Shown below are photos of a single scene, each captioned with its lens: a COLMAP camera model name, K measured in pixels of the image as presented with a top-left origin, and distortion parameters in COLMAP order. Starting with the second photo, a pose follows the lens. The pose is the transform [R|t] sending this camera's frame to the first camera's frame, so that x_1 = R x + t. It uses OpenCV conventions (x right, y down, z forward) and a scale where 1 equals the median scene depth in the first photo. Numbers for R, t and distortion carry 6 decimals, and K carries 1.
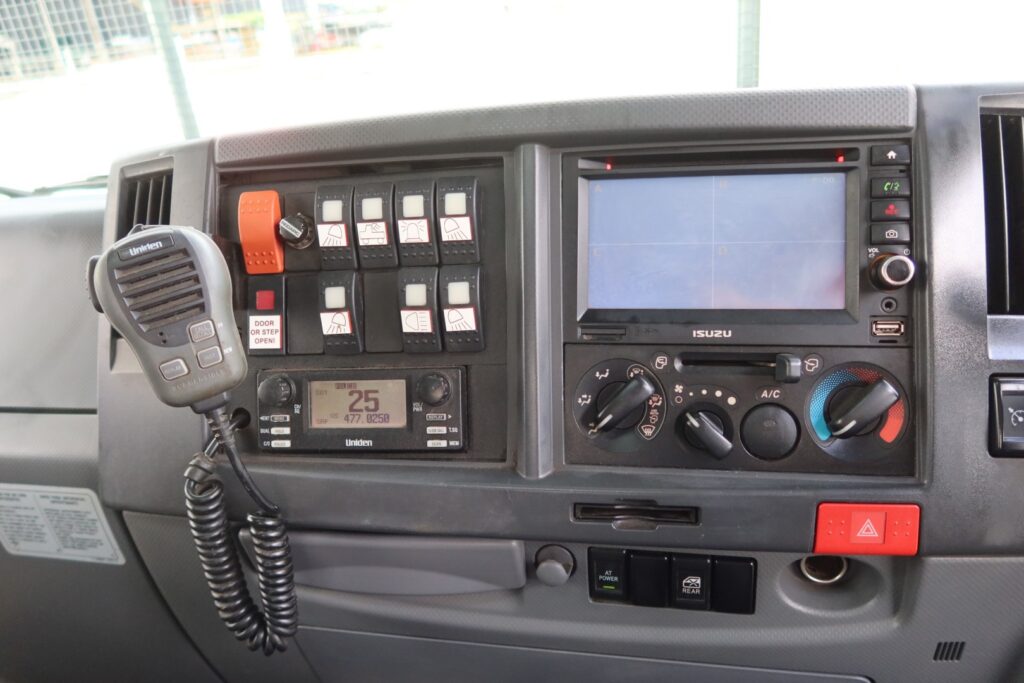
lens RADIAL K [[714.5, 0, 512.0], [0, 714.5, 341.5], [0, 0, 1]] dist [-0.020134, -0.001724]
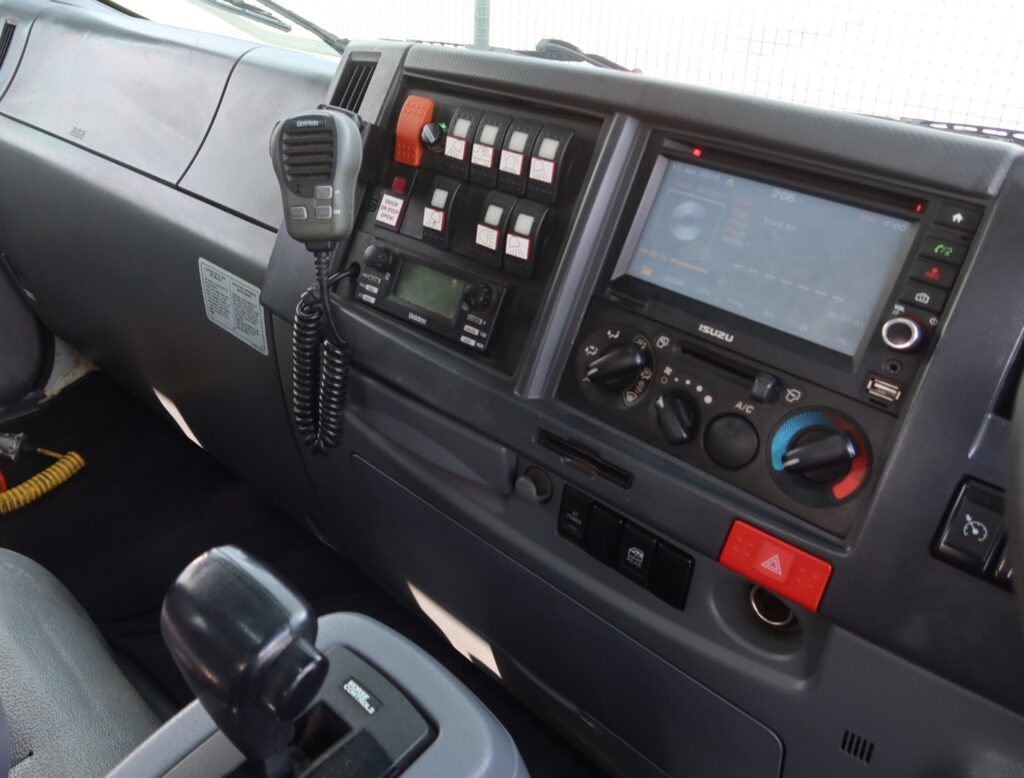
lens RADIAL K [[920.2, 0, 410.9], [0, 920.2, 327.9], [0, 0, 1]] dist [-0.021492, -0.015687]
pose [[0.802370, 0.347627, -0.485137, 0.551042], [-0.315417, 0.937058, 0.149783, -0.075392], [0.506670, 0.032839, 0.861515, -0.360952]]
